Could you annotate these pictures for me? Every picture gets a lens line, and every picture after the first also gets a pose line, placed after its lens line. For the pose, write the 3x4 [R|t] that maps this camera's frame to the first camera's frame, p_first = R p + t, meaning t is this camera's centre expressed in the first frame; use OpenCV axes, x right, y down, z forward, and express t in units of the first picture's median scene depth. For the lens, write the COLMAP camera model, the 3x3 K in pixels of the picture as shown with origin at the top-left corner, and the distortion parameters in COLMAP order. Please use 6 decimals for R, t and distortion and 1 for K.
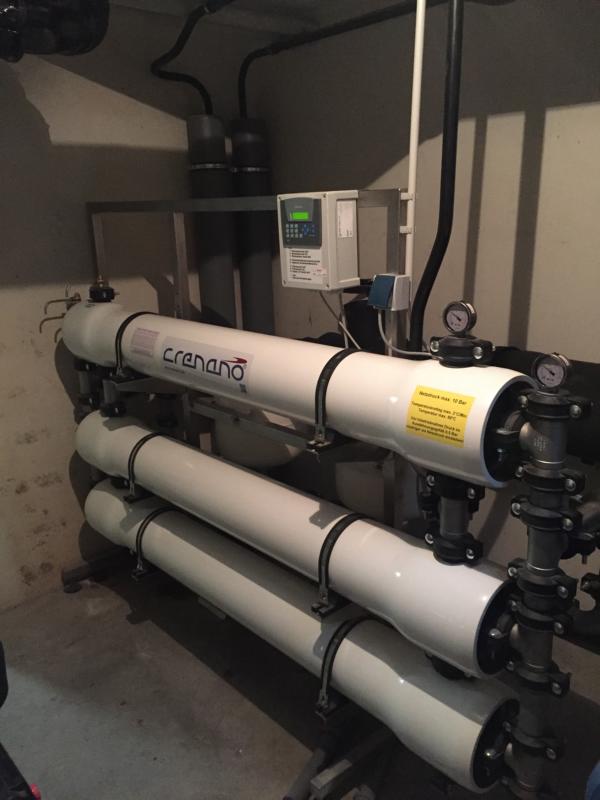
lens RADIAL K [[672.2, 0, 297.3], [0, 672.2, 400.8], [0, 0, 1]] dist [0.047498, -0.009243]
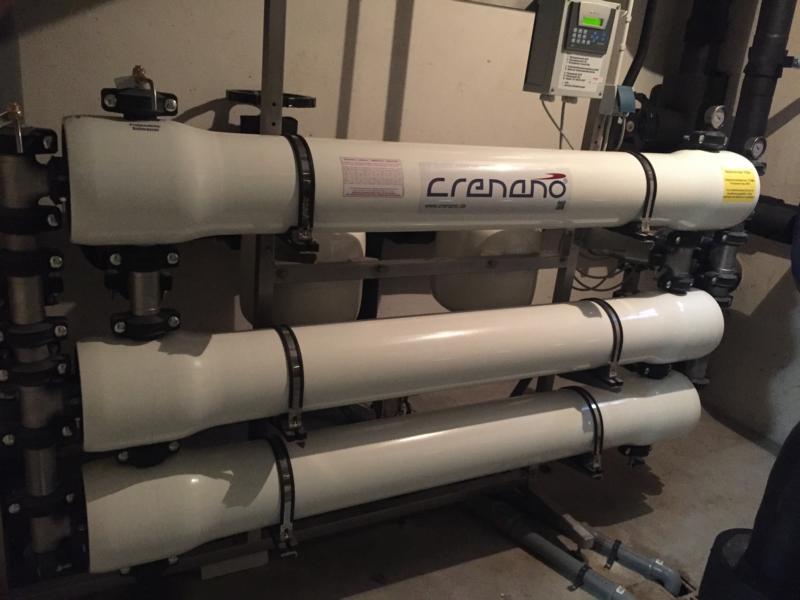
lens RADIAL K [[672.2, 0, 397.0], [0, 672.2, 298.4], [0, 0, 1]] dist [0.047498, -0.009243]
pose [[0.255259, -0.253866, 0.932949, -1.052826], [0.164138, 0.962287, 0.216940, -0.135170], [-0.952839, 0.097757, 0.287302, 0.960801]]
